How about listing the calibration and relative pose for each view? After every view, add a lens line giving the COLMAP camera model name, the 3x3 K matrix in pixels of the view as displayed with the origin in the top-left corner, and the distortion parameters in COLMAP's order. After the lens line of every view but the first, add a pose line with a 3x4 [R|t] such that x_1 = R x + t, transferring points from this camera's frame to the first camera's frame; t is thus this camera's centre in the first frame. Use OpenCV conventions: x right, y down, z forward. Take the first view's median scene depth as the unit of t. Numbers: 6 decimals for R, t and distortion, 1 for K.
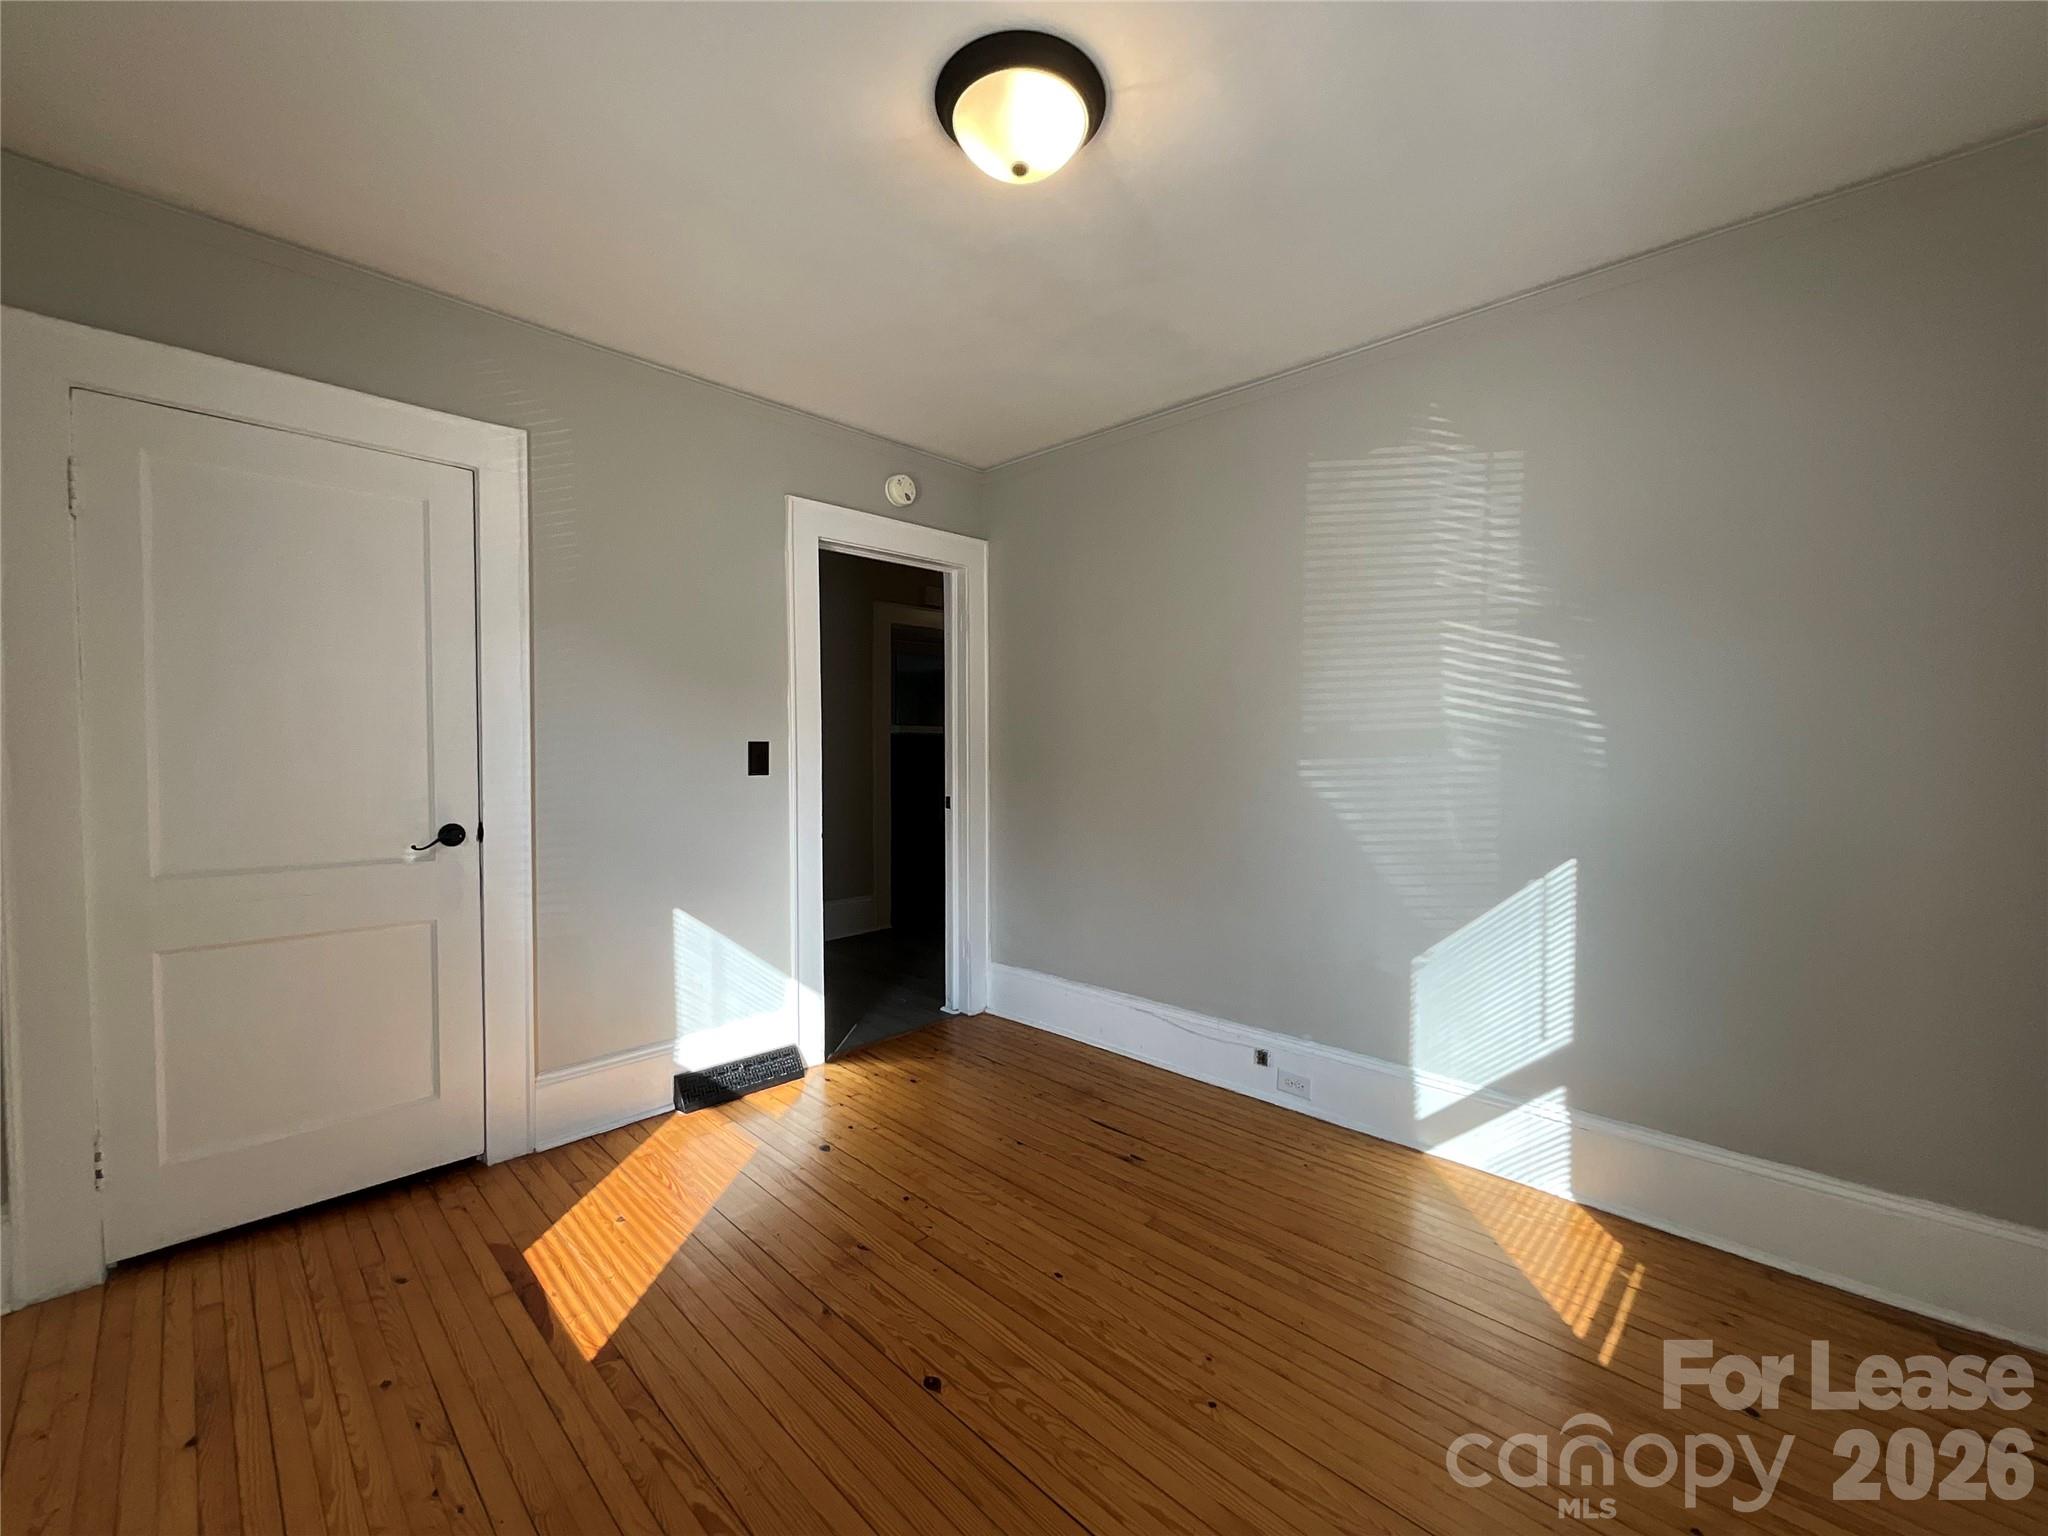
lens RADIAL K [[829.1, 0, 1018.3], [0, 829.1, 765.8], [0, 0, 1]] dist [0.000331, 0.000044]
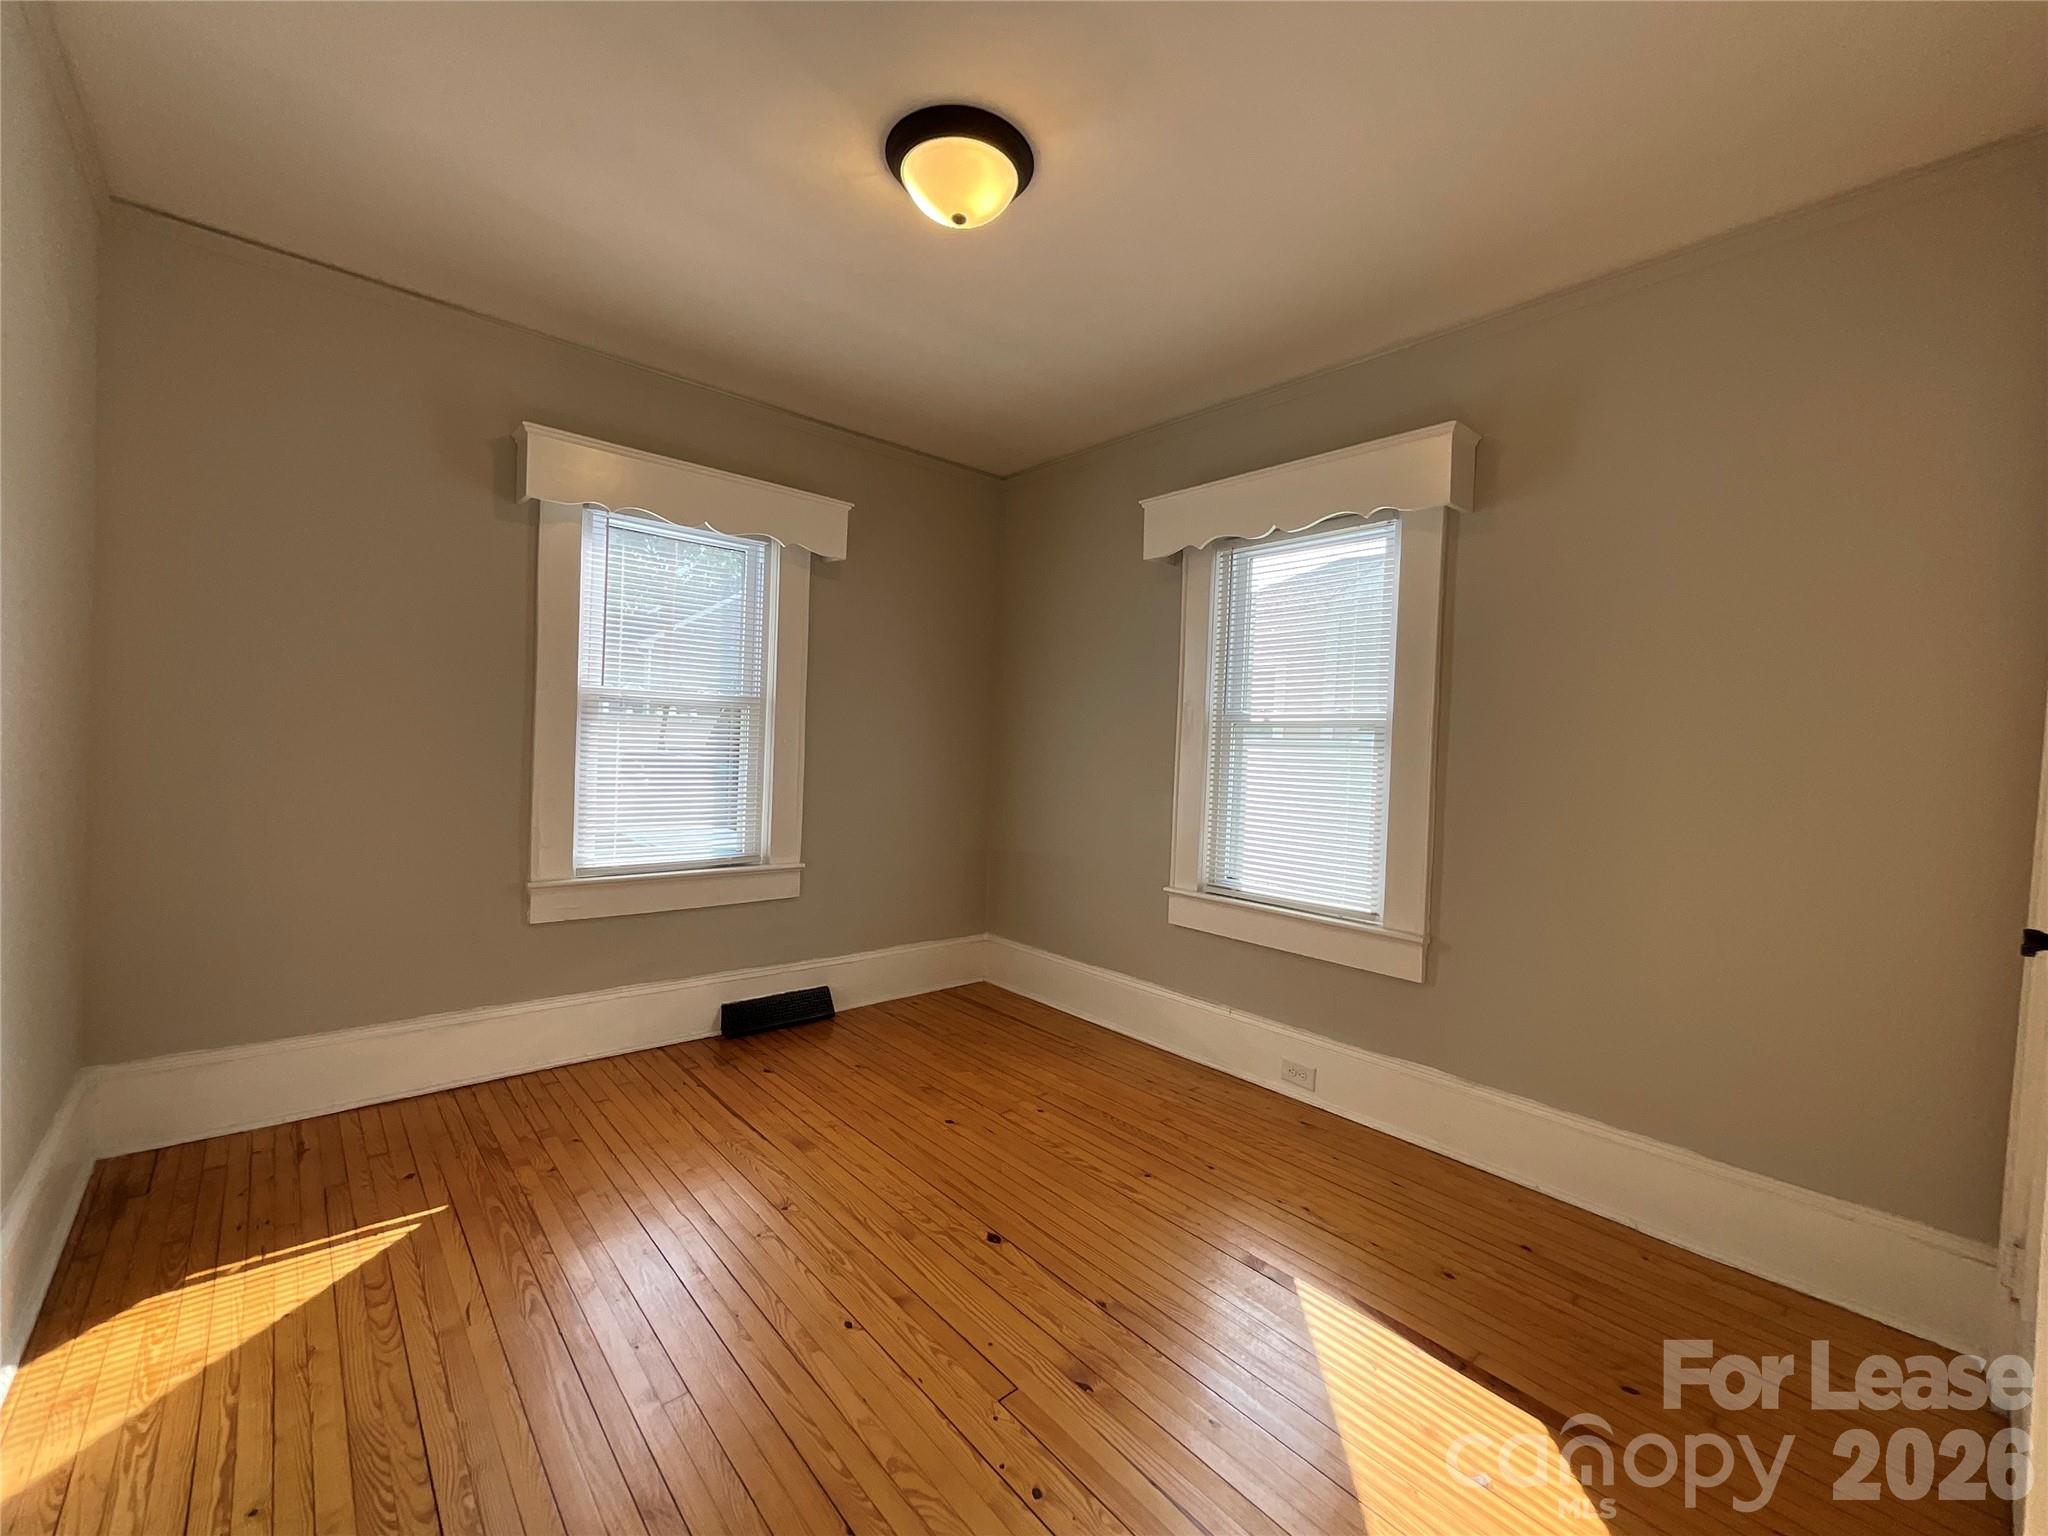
lens RADIAL K [[829.1, 0, 1018.3], [0, 829.1, 765.8], [0, 0, 1]] dist [0.000331, 0.000044]
pose [[-0.996657, -0.043146, 0.069383, -0.176910], [-0.040229, 0.998269, 0.042905, -0.010216], [-0.071114, 0.039970, -0.996667, 2.001828]]
